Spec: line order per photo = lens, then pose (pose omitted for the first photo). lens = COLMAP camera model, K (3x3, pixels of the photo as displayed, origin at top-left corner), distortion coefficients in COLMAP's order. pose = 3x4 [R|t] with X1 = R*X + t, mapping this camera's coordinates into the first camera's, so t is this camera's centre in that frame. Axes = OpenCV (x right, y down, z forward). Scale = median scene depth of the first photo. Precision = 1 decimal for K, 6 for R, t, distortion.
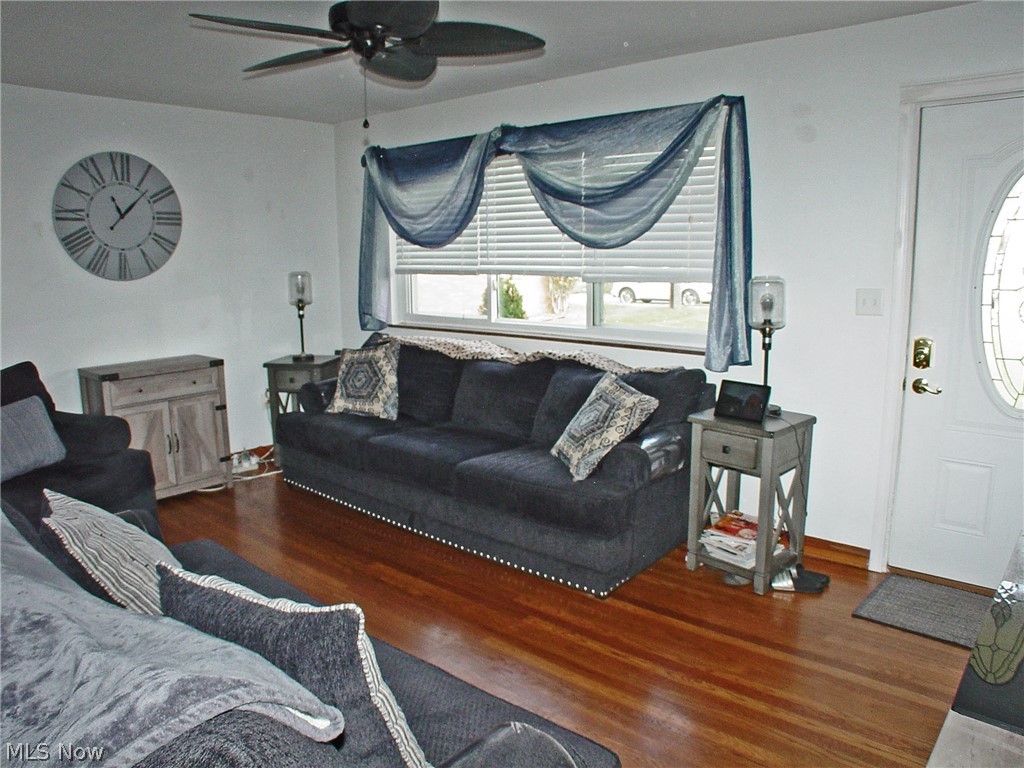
lens RADIAL K [[738.1, 0, 512.0], [0, 738.1, 384.0], [0, 0, 1]] dist [-0.212106, 0.163473]
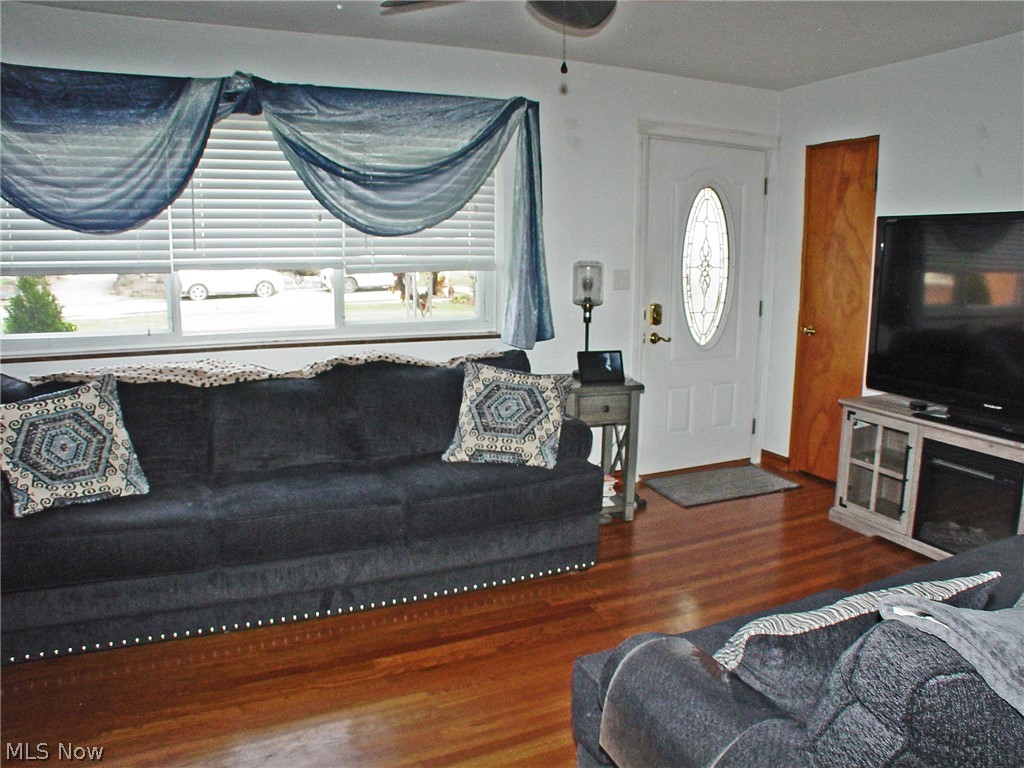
lens RADIAL K [[738.1, 0, 512.0], [0, 738.1, 384.0], [0, 0, 1]] dist [-0.212106, 0.163473]
pose [[0.428963, -0.158494, 0.889309, -0.704071], [0.142811, 0.984005, 0.106486, -0.084545], [-0.891962, 0.081324, 0.444736, 0.512765]]
